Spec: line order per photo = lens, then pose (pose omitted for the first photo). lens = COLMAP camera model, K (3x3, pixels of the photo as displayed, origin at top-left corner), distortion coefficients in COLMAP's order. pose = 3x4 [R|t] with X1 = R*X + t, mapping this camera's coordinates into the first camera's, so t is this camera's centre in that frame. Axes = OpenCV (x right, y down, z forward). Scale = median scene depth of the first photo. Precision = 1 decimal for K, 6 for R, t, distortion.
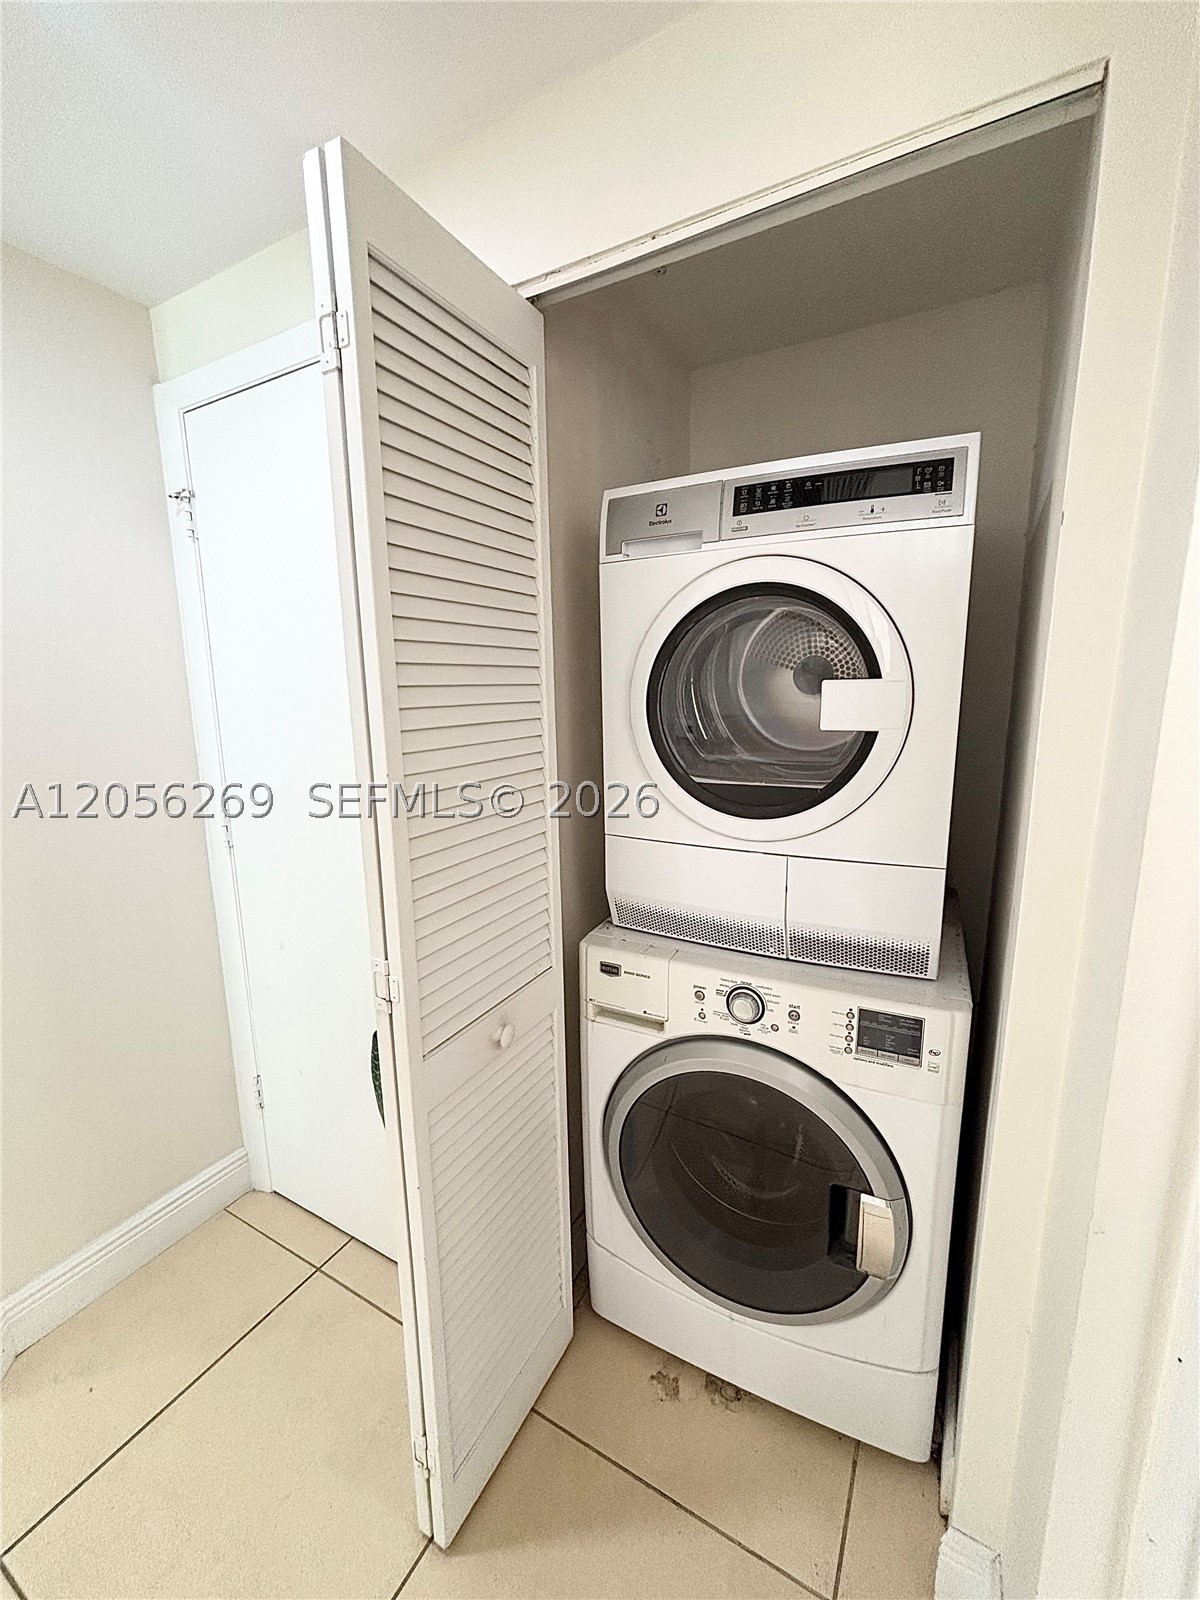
lens RADIAL K [[644.2, 0, 604.8], [0, 644.2, 803.3], [0, 0, 1]] dist [-0.001271, -0.000045]
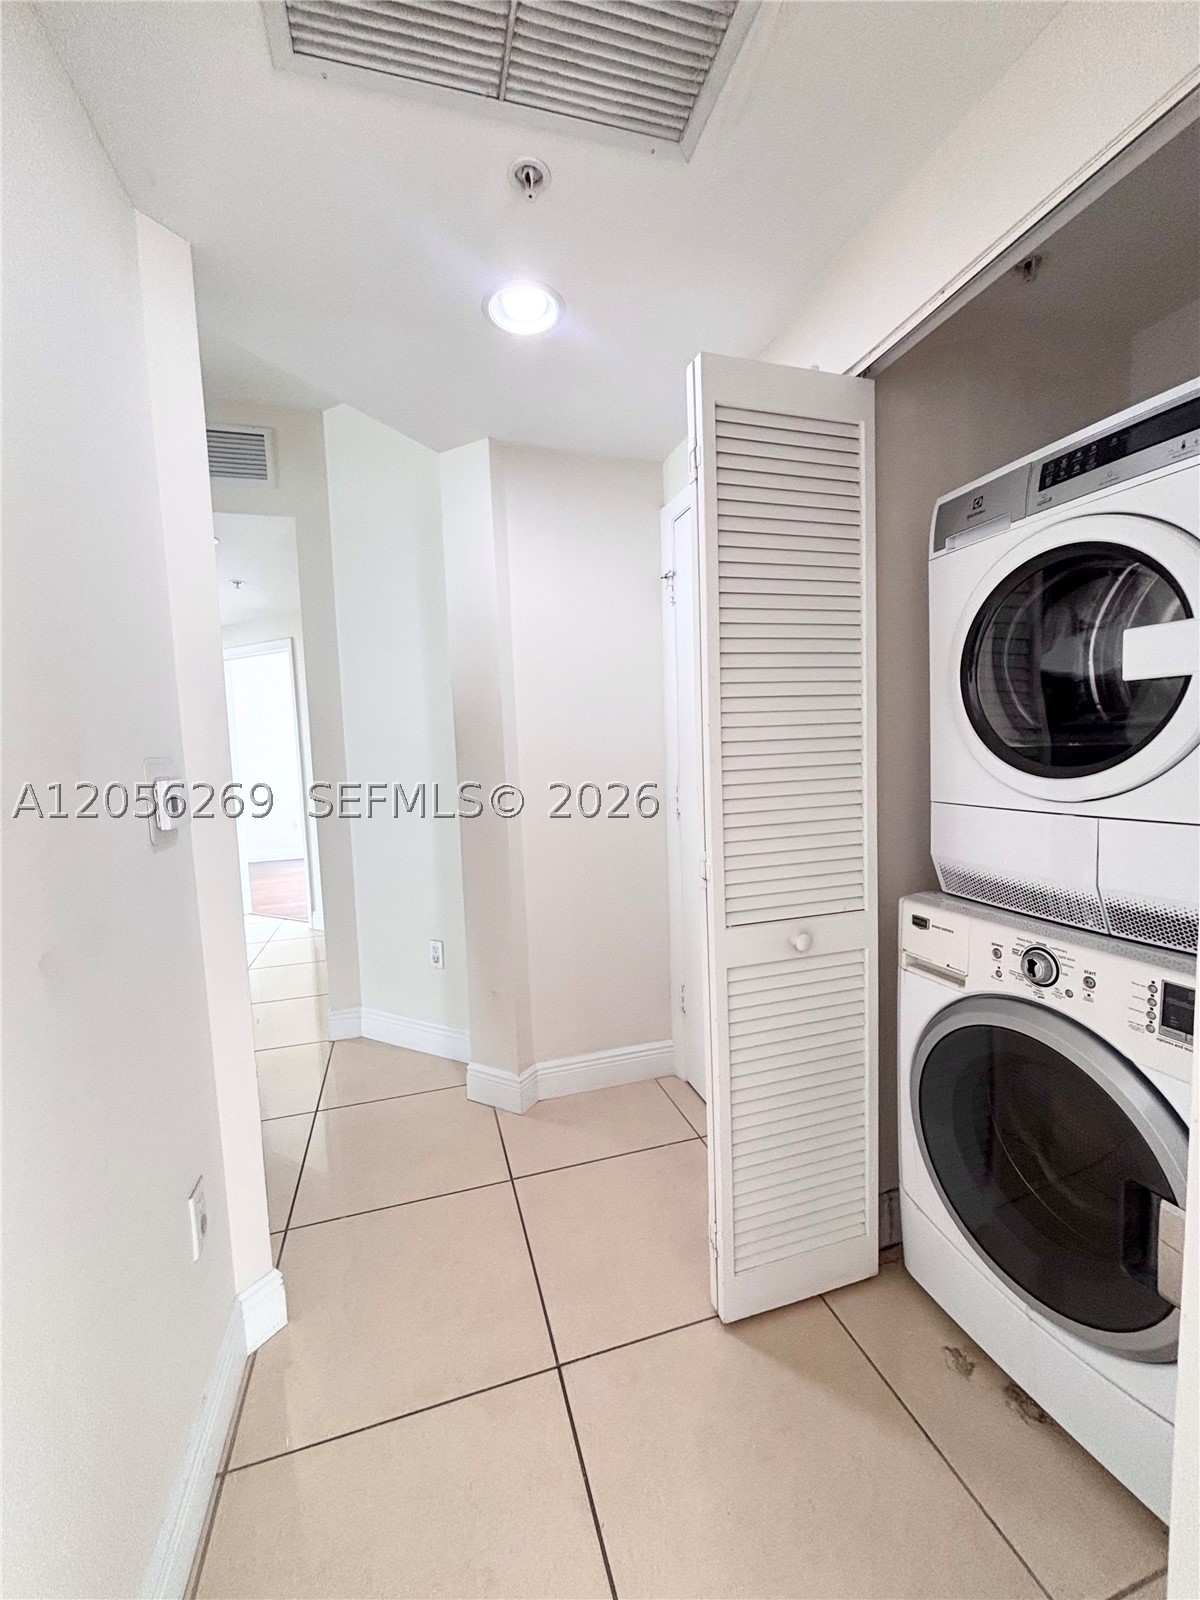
lens RADIAL K [[644.2, 0, 604.8], [0, 644.2, 803.3], [0, 0, 1]] dist [-0.001271, -0.000045]
pose [[0.724465, 0.046472, -0.687743, 0.400456], [-0.097236, 0.994638, -0.035219, 0.161922], [0.682419, 0.092389, 0.725099, -0.199087]]
